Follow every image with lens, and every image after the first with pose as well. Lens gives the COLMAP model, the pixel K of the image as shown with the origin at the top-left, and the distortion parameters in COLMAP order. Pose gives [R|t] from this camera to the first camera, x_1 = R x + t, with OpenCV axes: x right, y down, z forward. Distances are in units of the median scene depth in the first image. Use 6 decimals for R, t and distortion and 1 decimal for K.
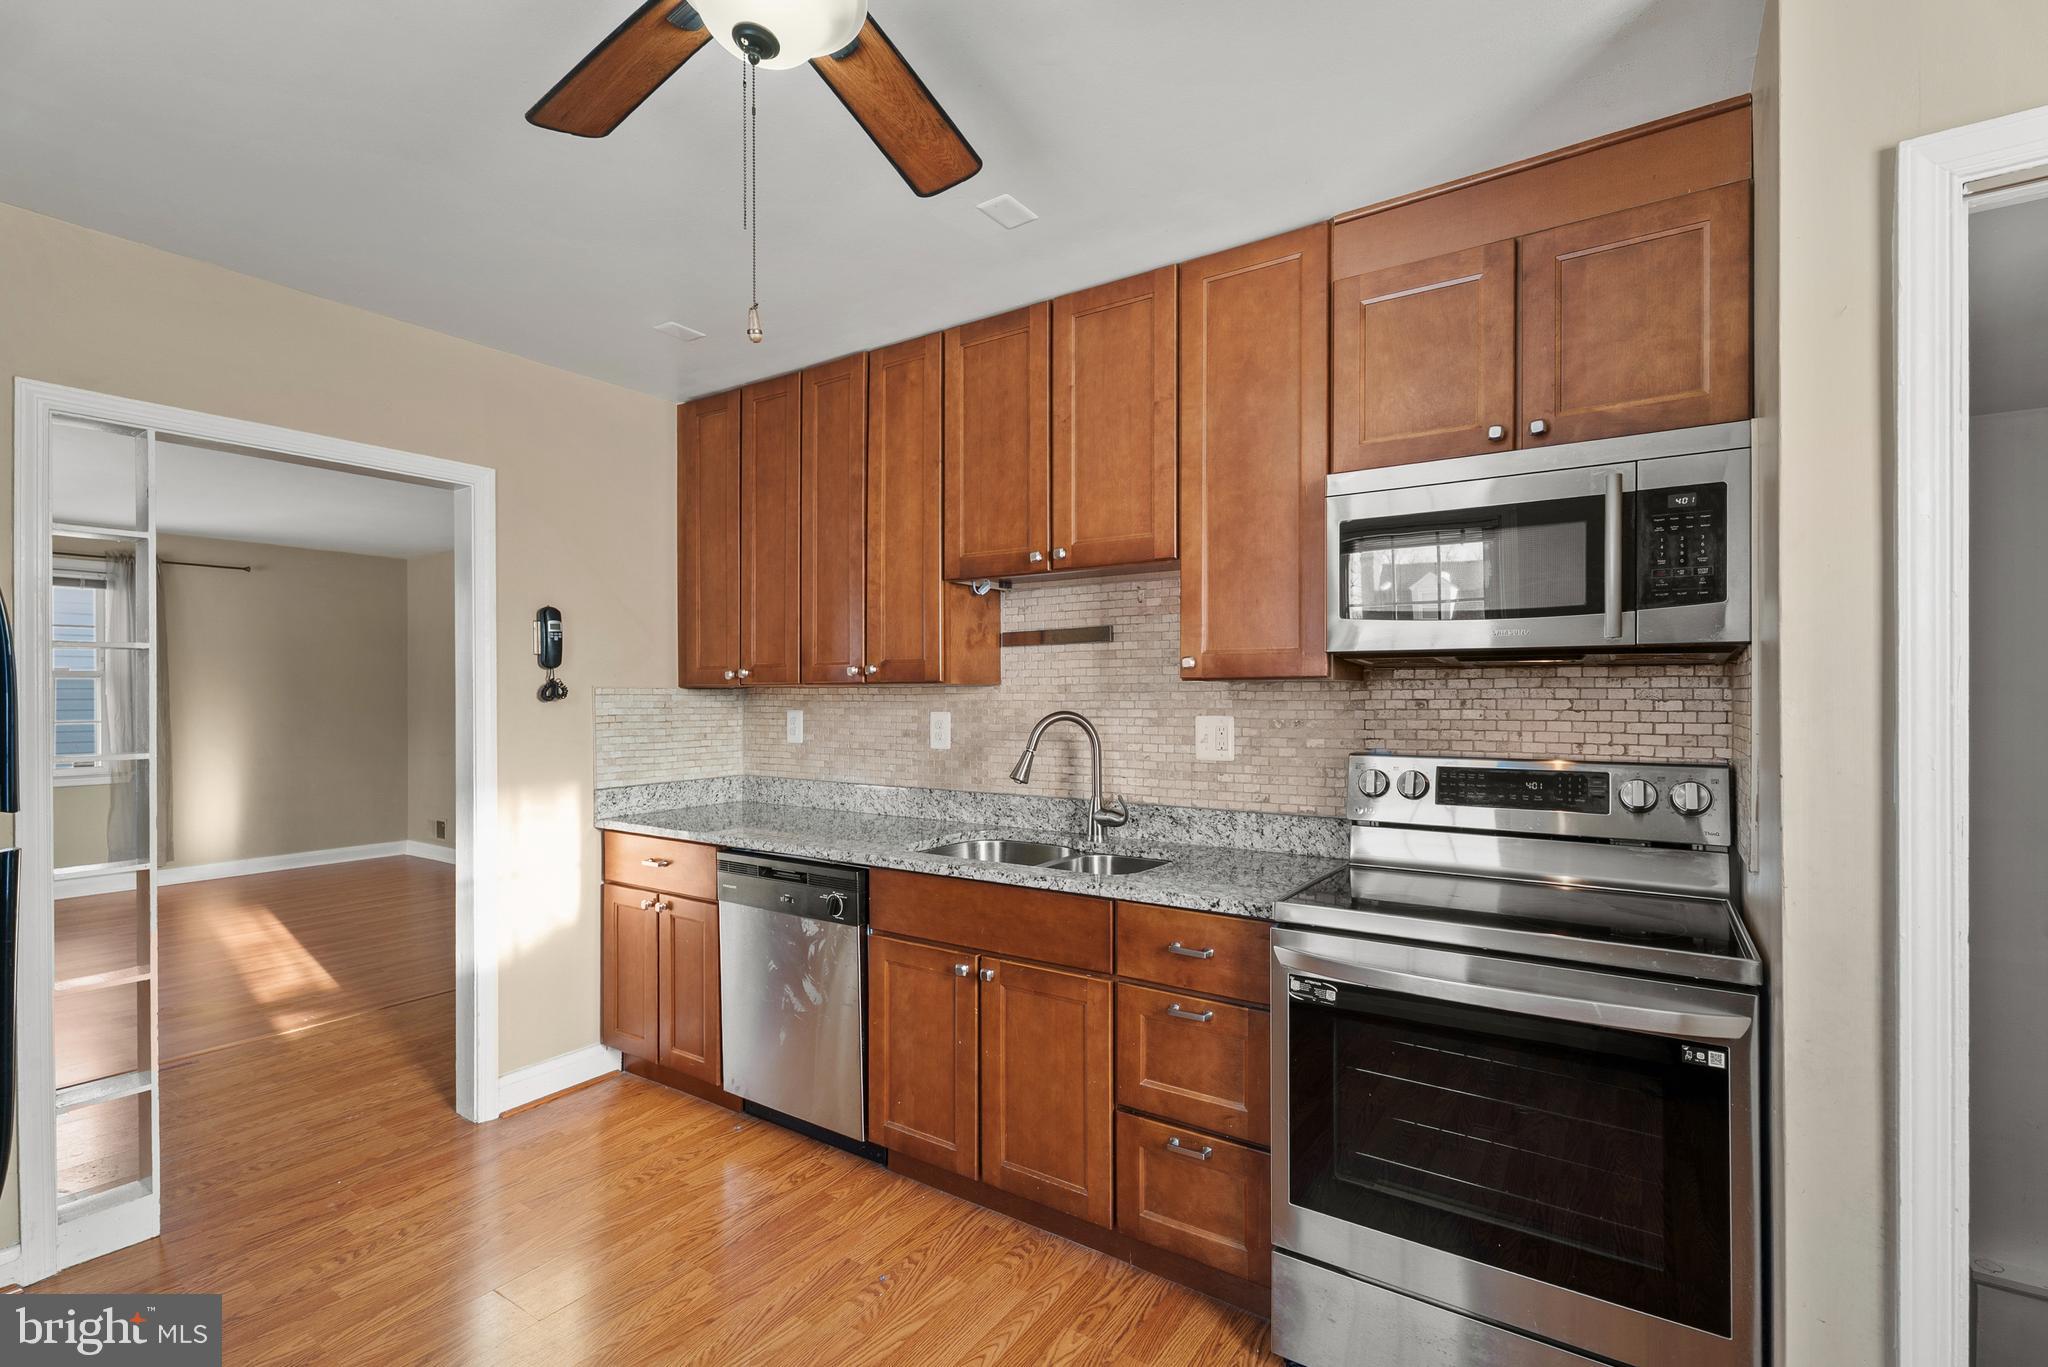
lens RADIAL K [[926.1, 0, 1027.7], [0, 926.1, 694.6], [0, 0, 1]] dist [-0.002040, 0.000124]
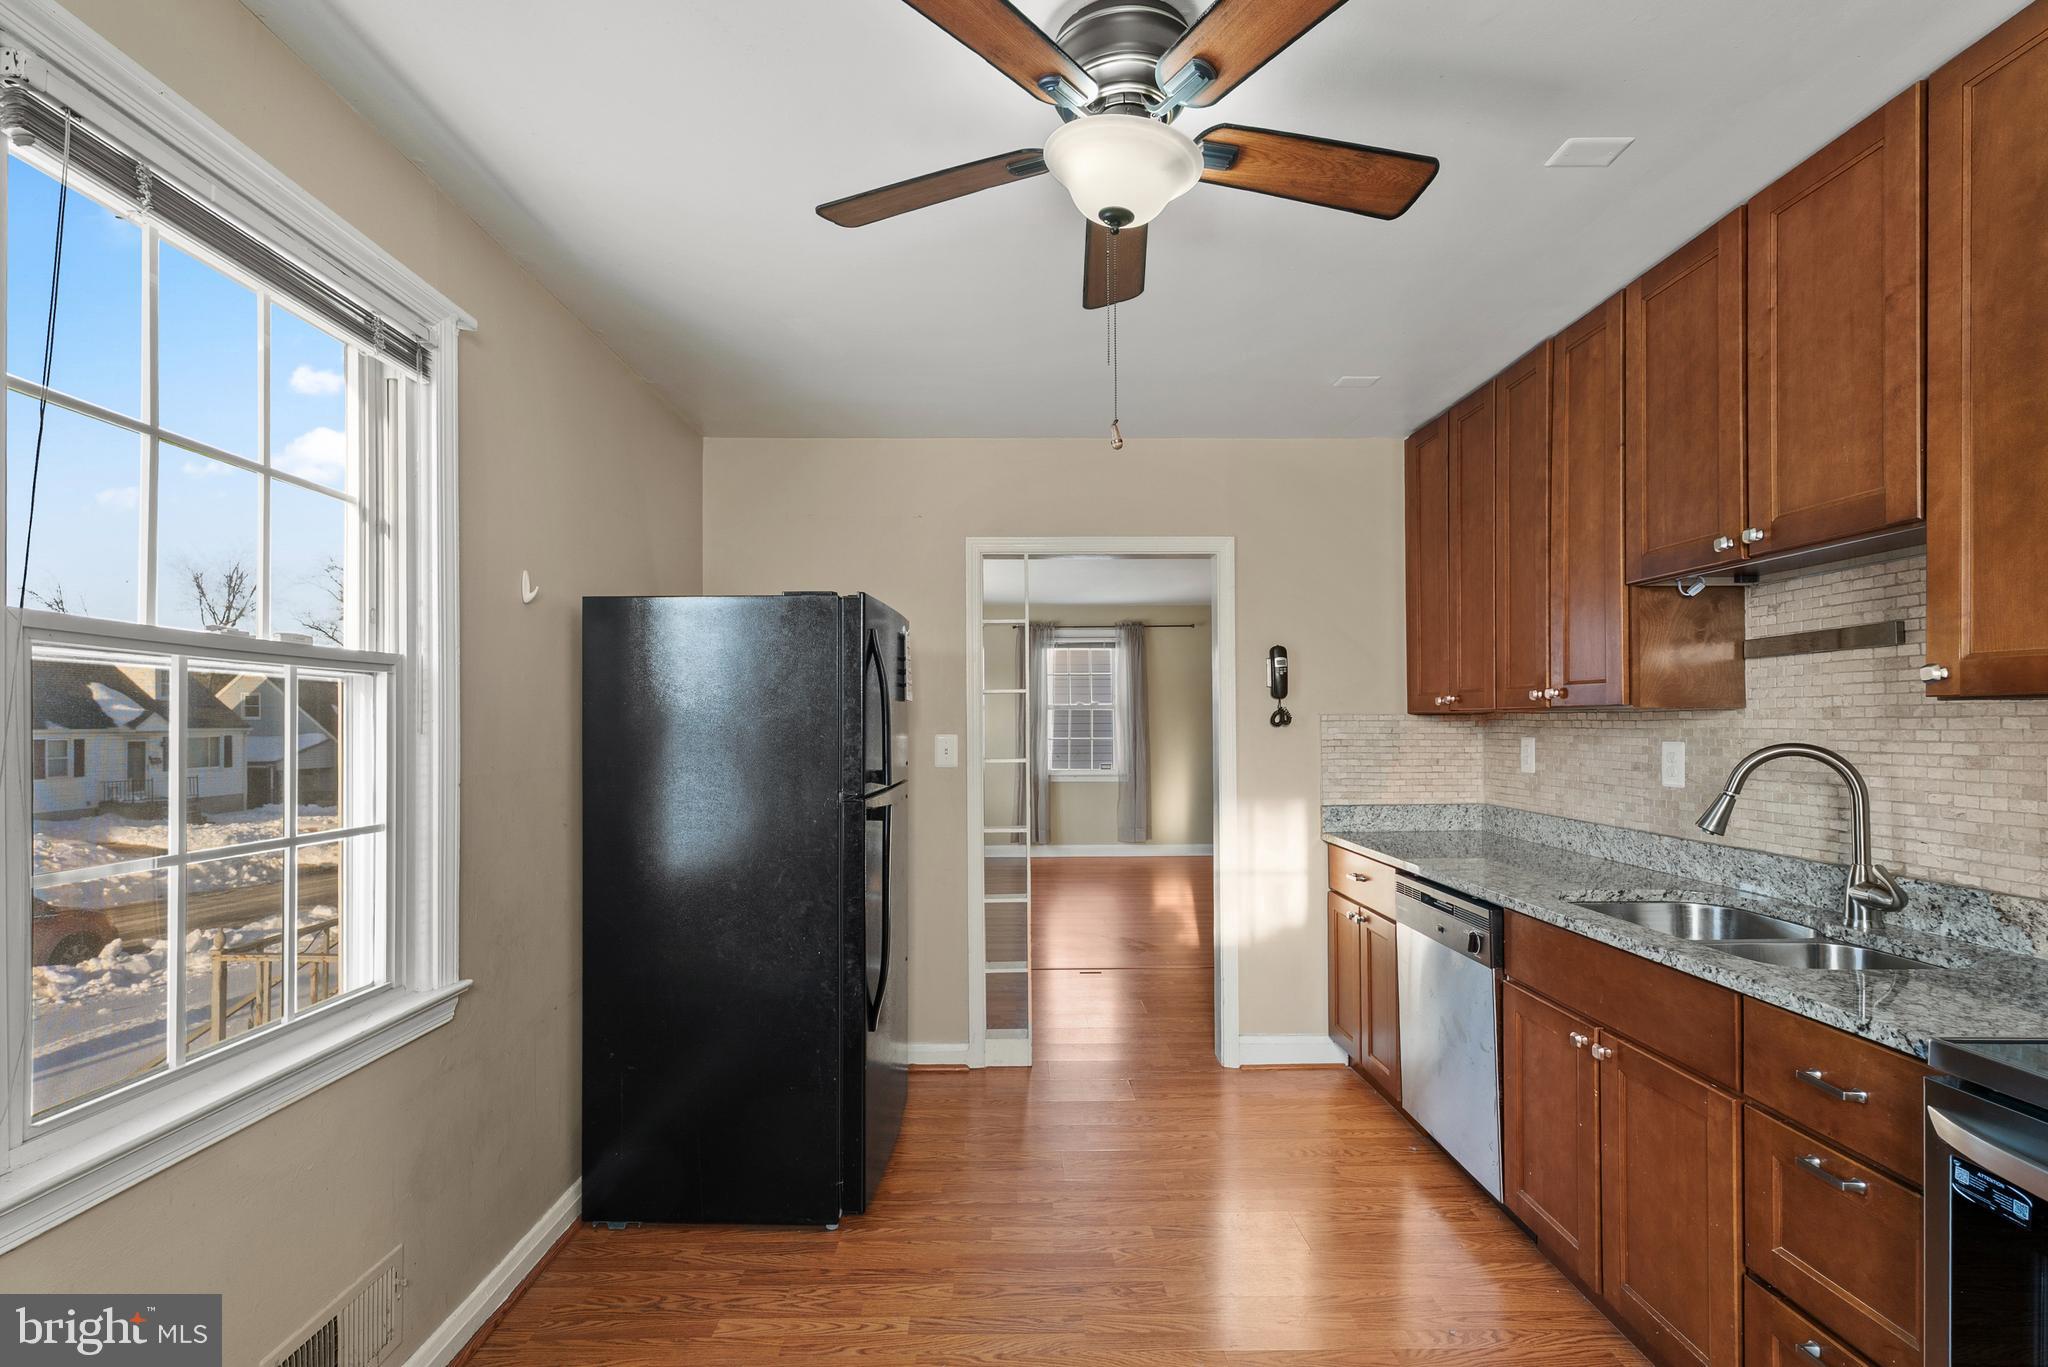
lens RADIAL K [[947.6, 0, 1025.4], [0, 947.6, 717.6], [0, 0, 1]] dist [0.001277, 0.000136]
pose [[0.568897, -0.003132, -0.822403, 0.302676], [0.001909, 0.999995, -0.002488, -0.001790], [0.822407, -0.000155, 0.568900, 0.060952]]
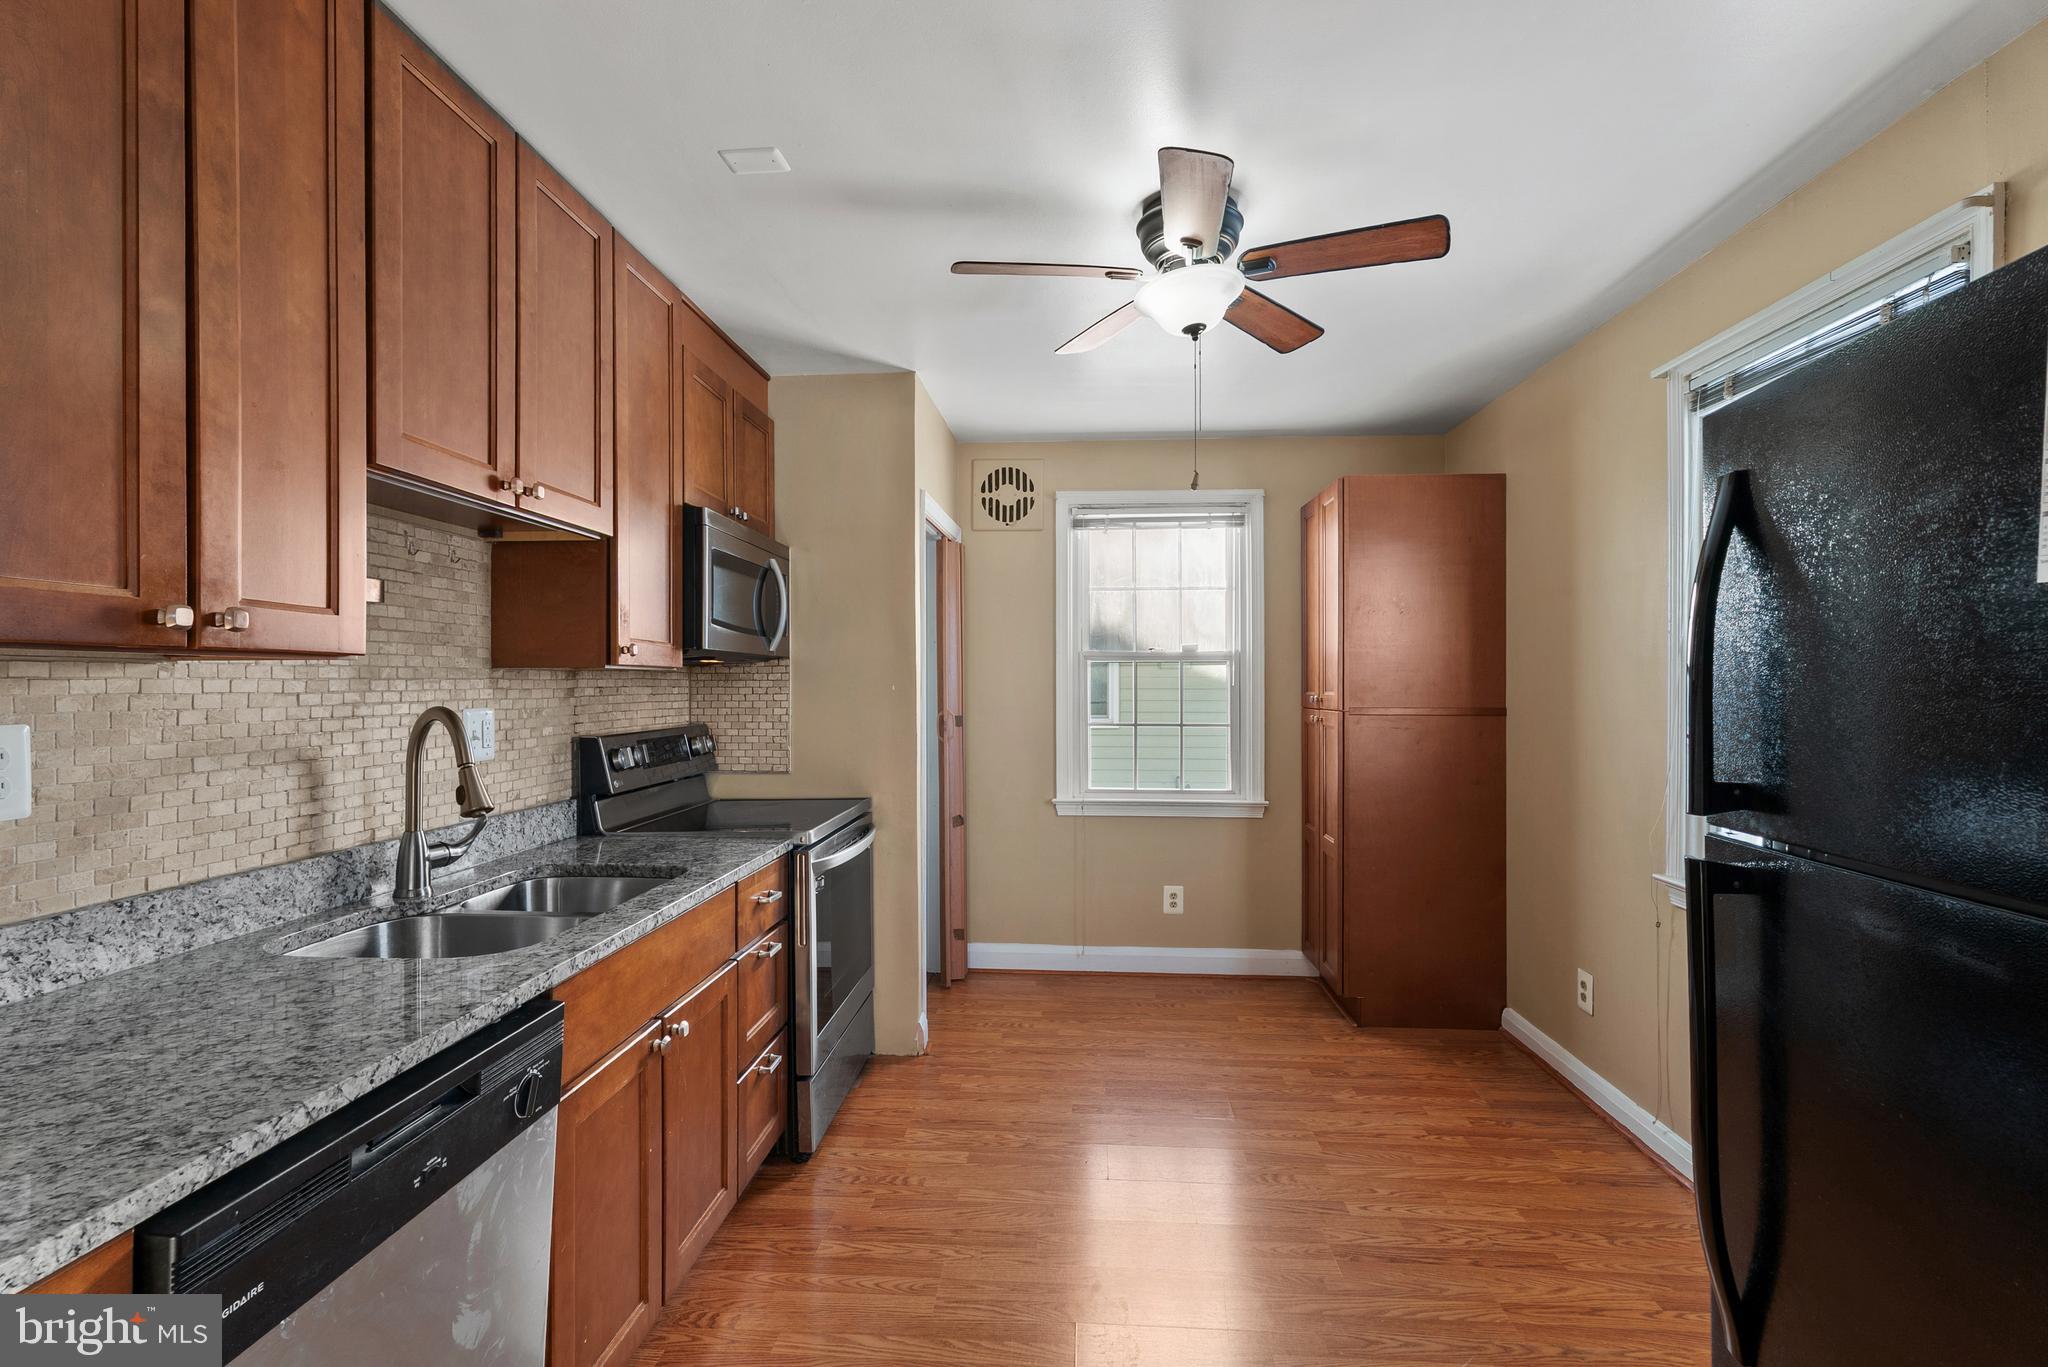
lens RADIAL K [[880.5, 0, 1024.0], [0, 880.5, 683.5], [0, 0, 1]] dist [-0.000534, -0.000048]
pose [[-0.485484, 0.002962, 0.874241, -0.698502], [0.001464, 0.999996, -0.002575, 0.003295], [-0.874245, 0.000030, -0.485486, 0.905806]]
